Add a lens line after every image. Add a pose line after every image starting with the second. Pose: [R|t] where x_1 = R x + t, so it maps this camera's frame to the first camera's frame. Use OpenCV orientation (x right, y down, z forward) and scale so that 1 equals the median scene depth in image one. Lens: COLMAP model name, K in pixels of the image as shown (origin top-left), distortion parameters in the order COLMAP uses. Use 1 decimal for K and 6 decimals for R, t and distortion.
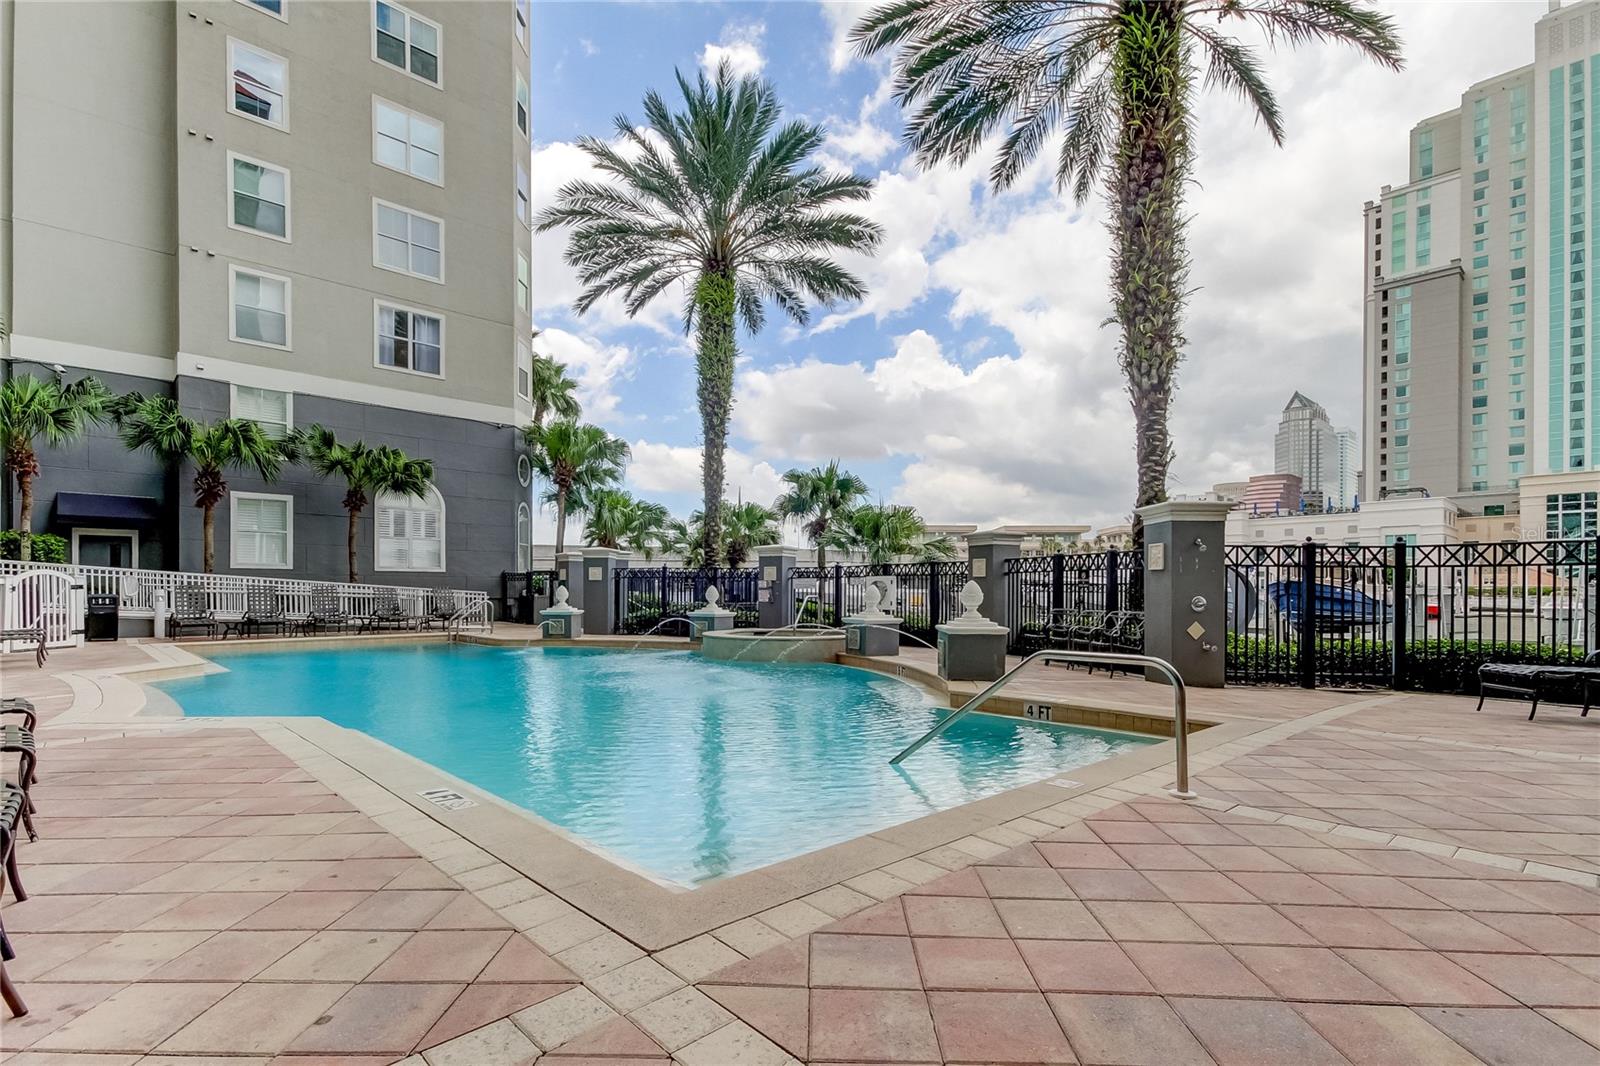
lens RADIAL K [[757.6, 0, 796.1], [0, 757.6, 589.4], [0, 0, 1]] dist [0.002944, -0.000159]
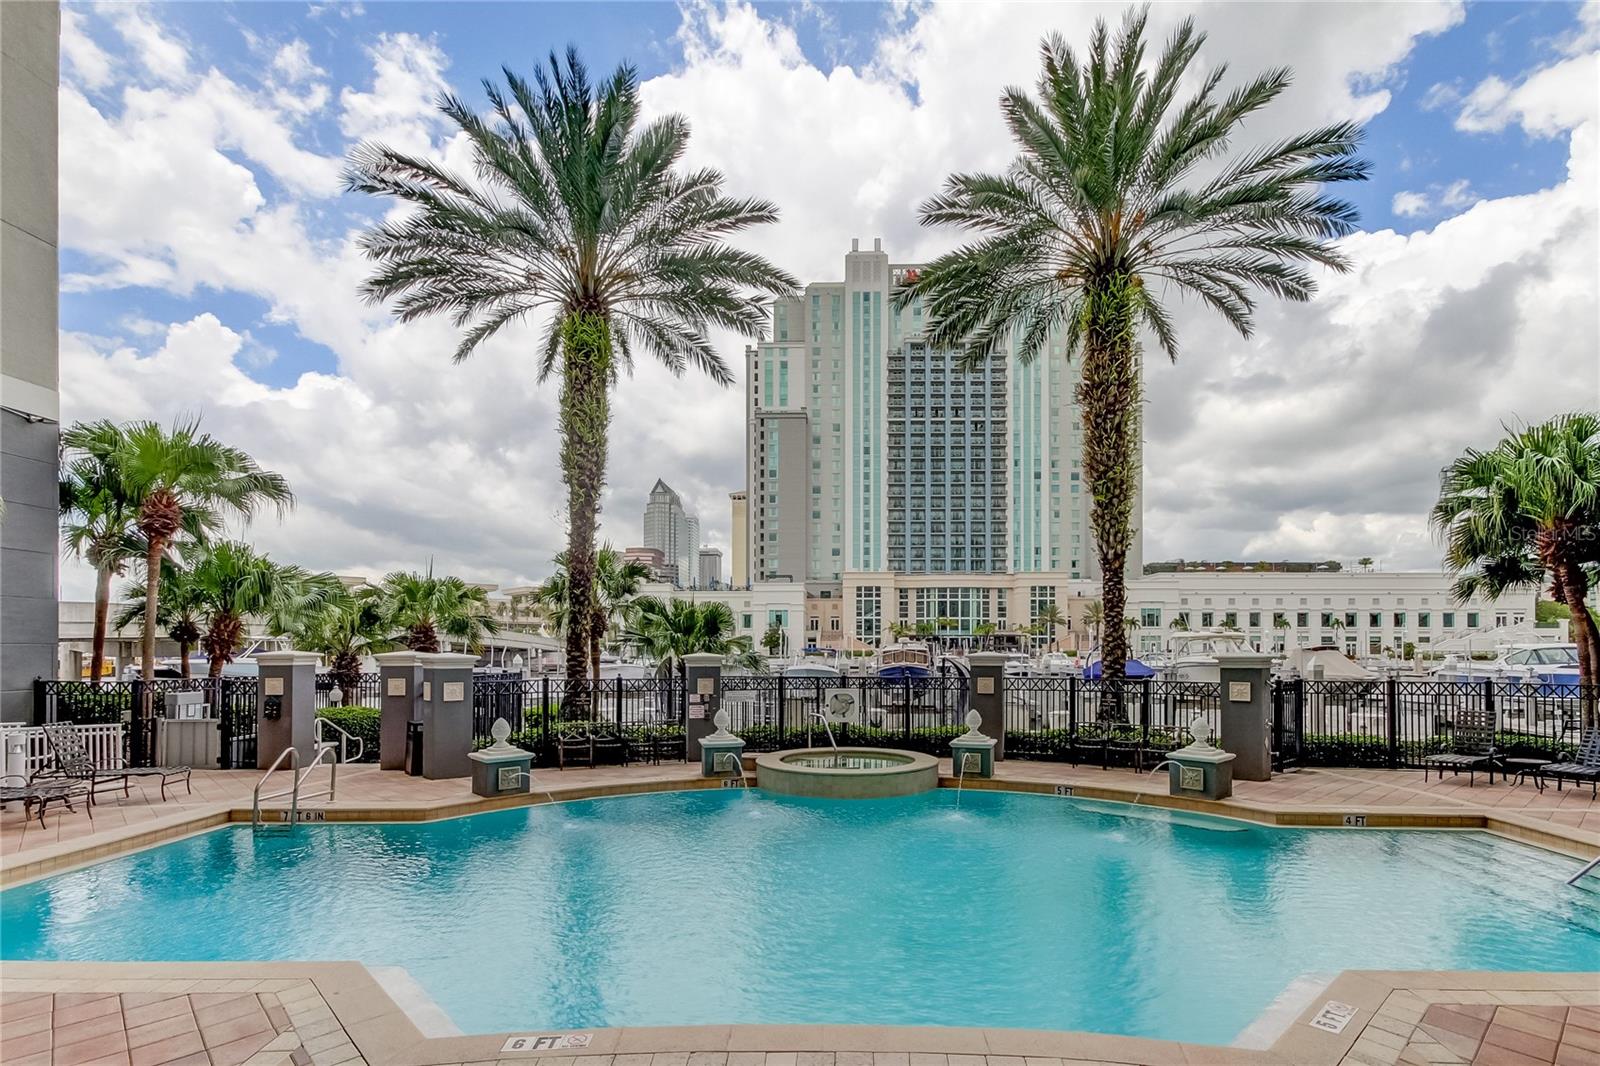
lens RADIAL K [[761.9, 0, 800.6], [0, 761.9, 640.9], [0, 0, 1]] dist [-0.000289, -0.000246]
pose [[0.707071, 0.002815, 0.707137, -0.092328], [0.001707, 0.999982, -0.005687, -0.010845], [-0.707141, 0.005228, 0.707054, 0.046697]]
